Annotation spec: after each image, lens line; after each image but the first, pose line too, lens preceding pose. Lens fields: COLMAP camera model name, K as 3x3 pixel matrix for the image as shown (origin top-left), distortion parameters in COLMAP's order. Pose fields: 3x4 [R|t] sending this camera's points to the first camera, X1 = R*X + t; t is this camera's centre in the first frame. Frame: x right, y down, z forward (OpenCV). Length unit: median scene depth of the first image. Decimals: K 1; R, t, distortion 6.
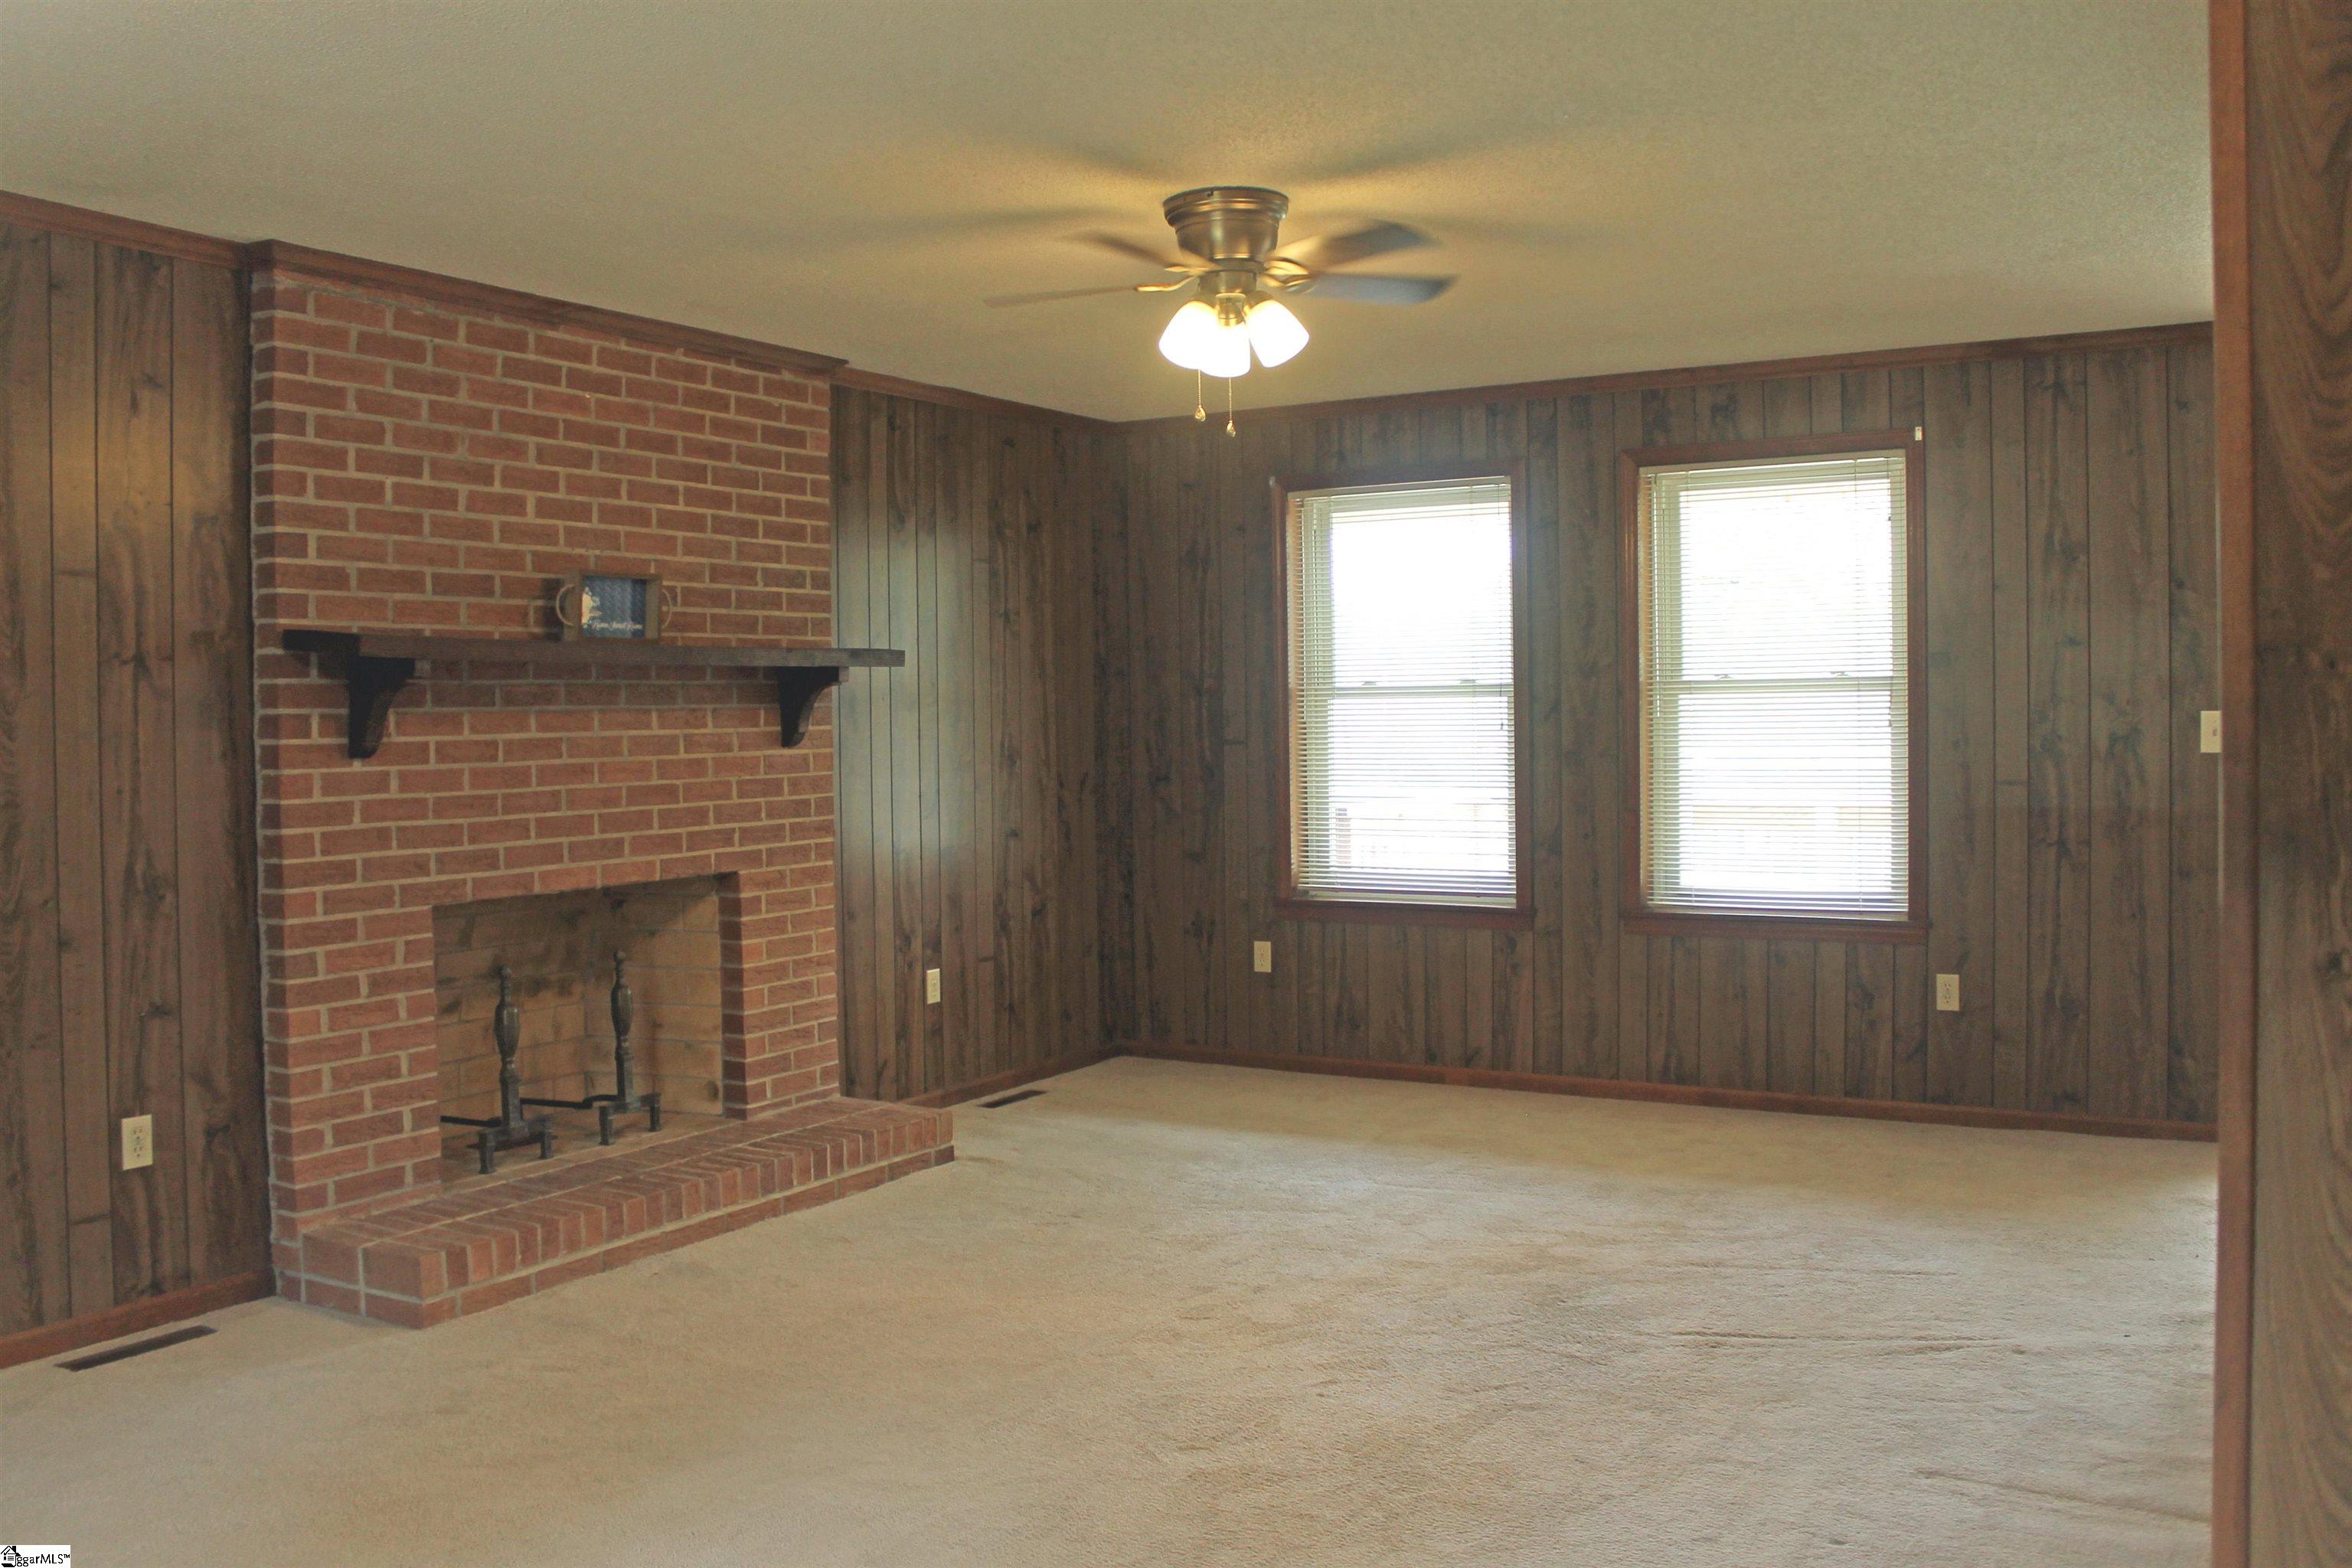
lens RADIAL K [[1981.6, 0, 1176.0], [0, 1981.6, 784.0], [0, 0, 1]] dist [-0.173058, 0.151652]
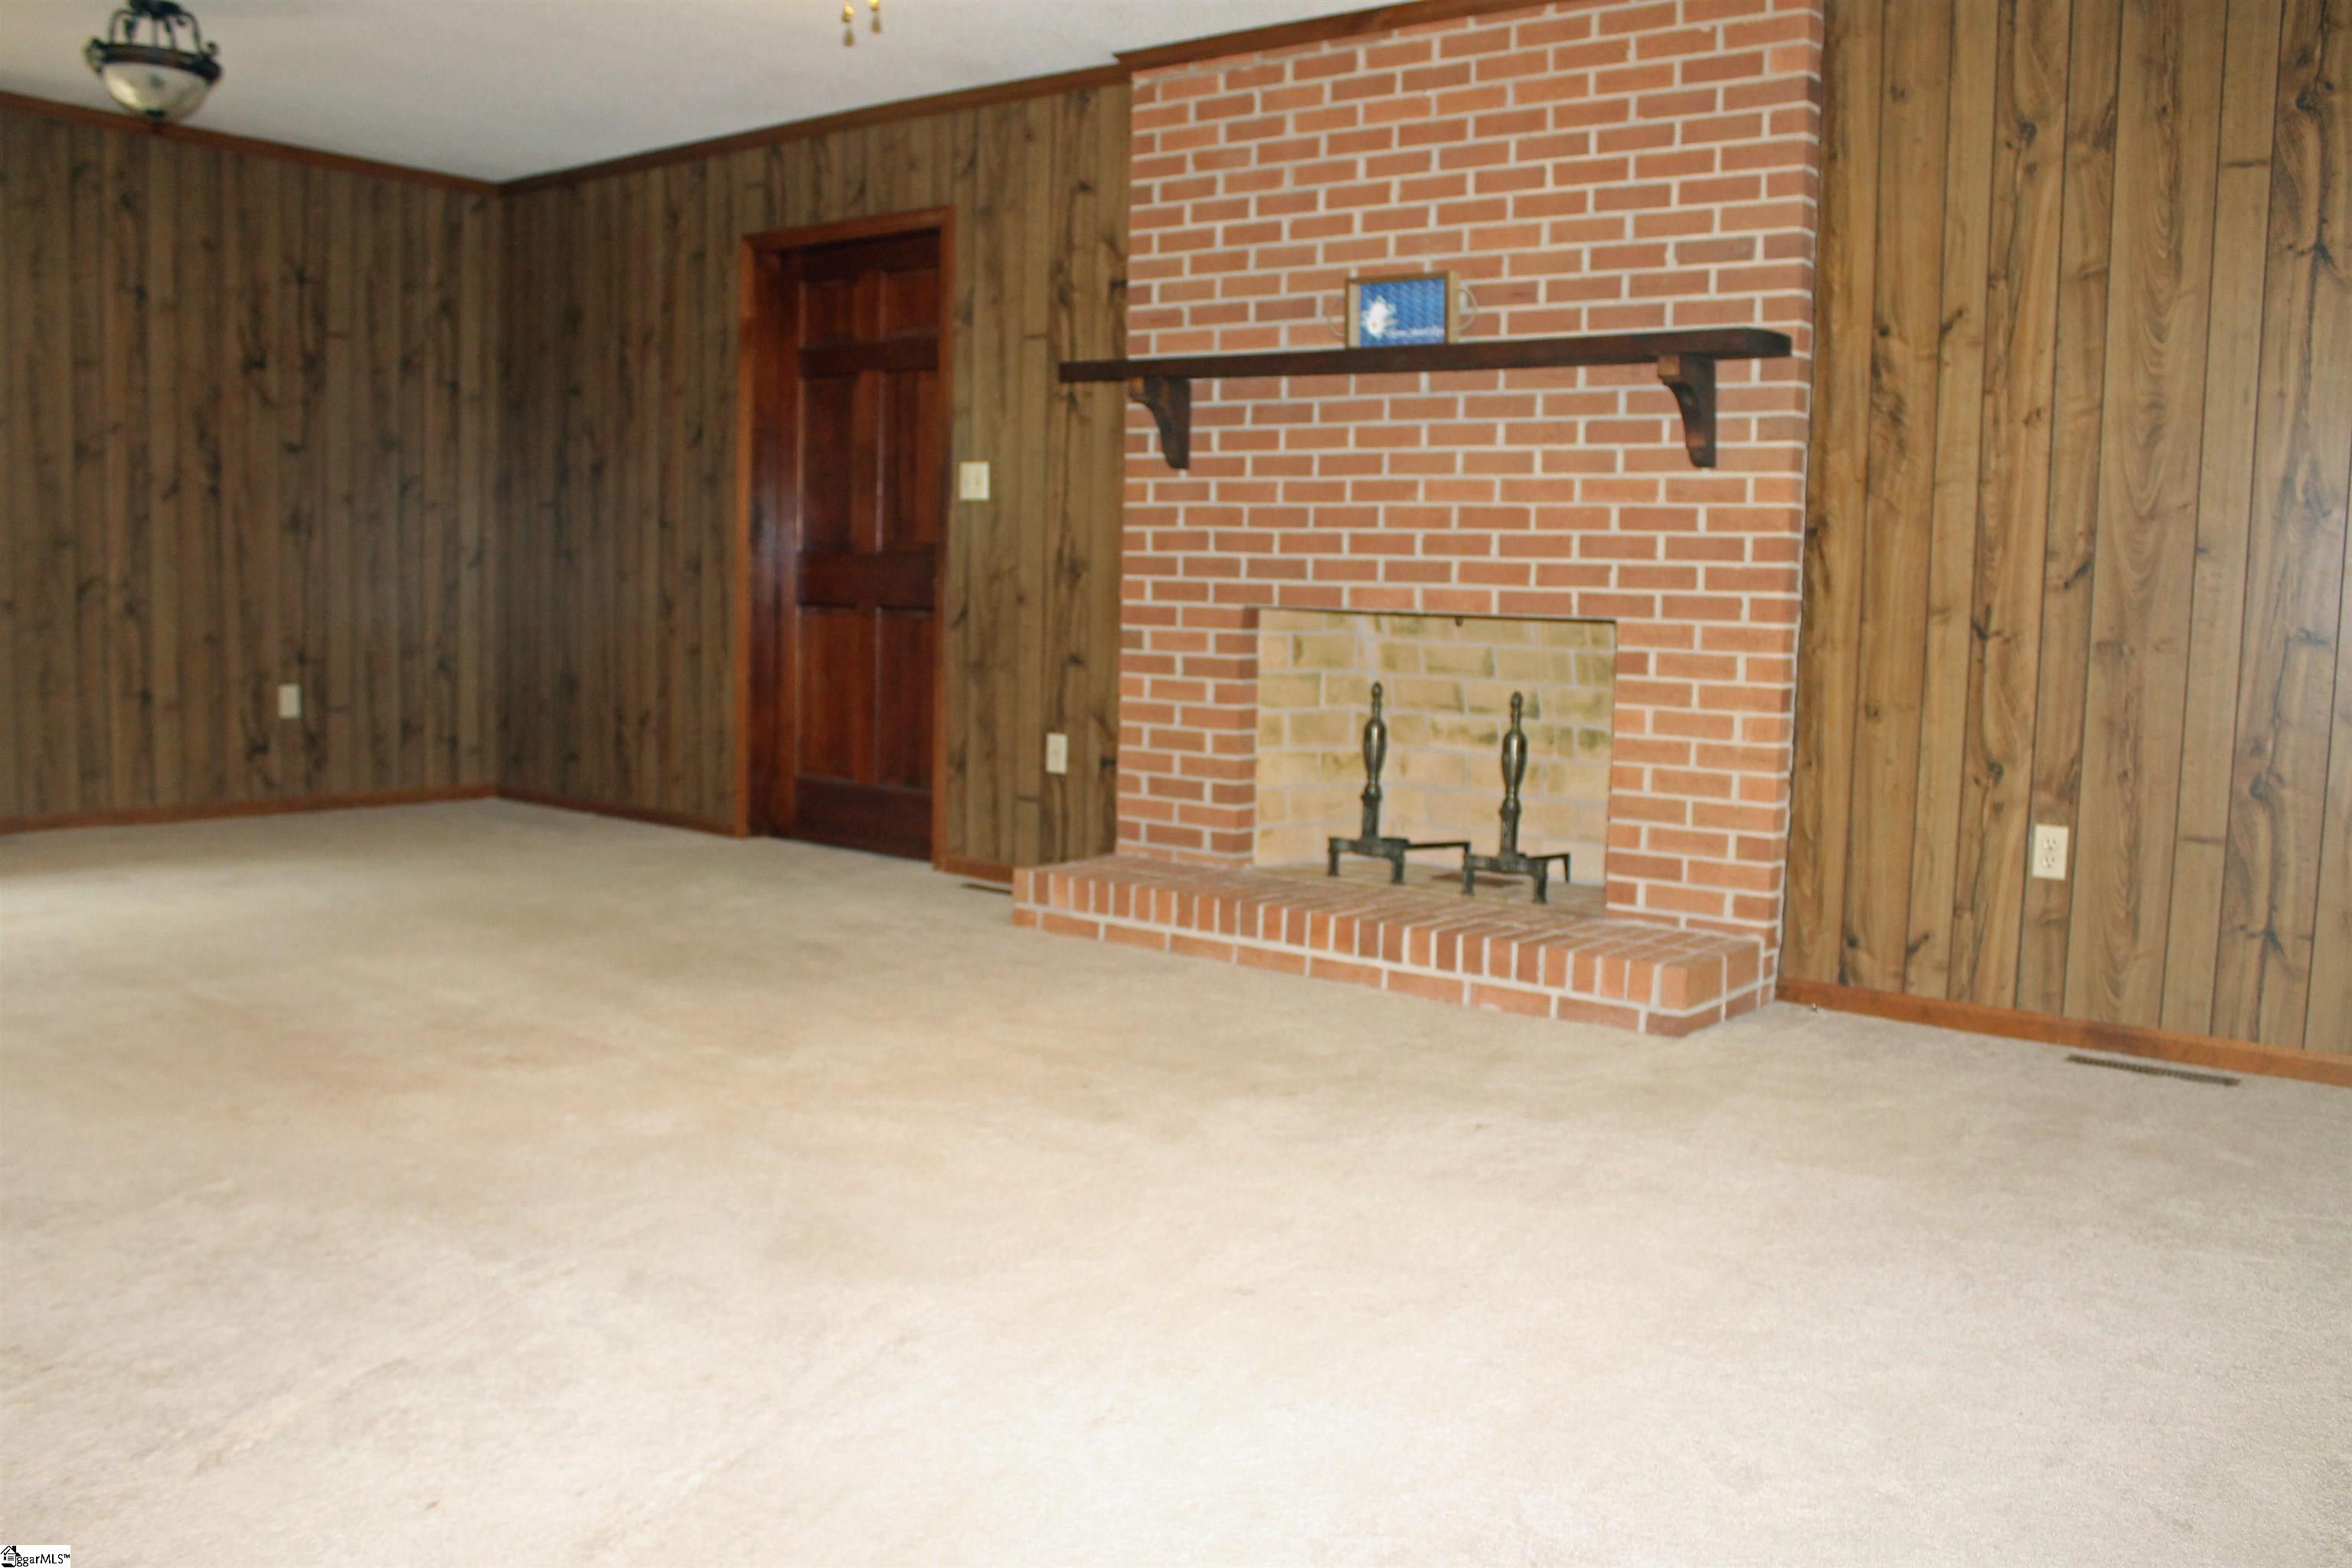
lens RADIAL K [[1981.6, 0, 1176.0], [0, 1981.6, 784.0], [0, 0, 1]] dist [-0.173058, 0.151652]
pose [[-0.123856, 0.110737, -0.986102, 0.760396], [-0.060358, 0.991073, 0.118876, 0.032552], [0.990463, 0.074243, -0.116066, 1.124865]]
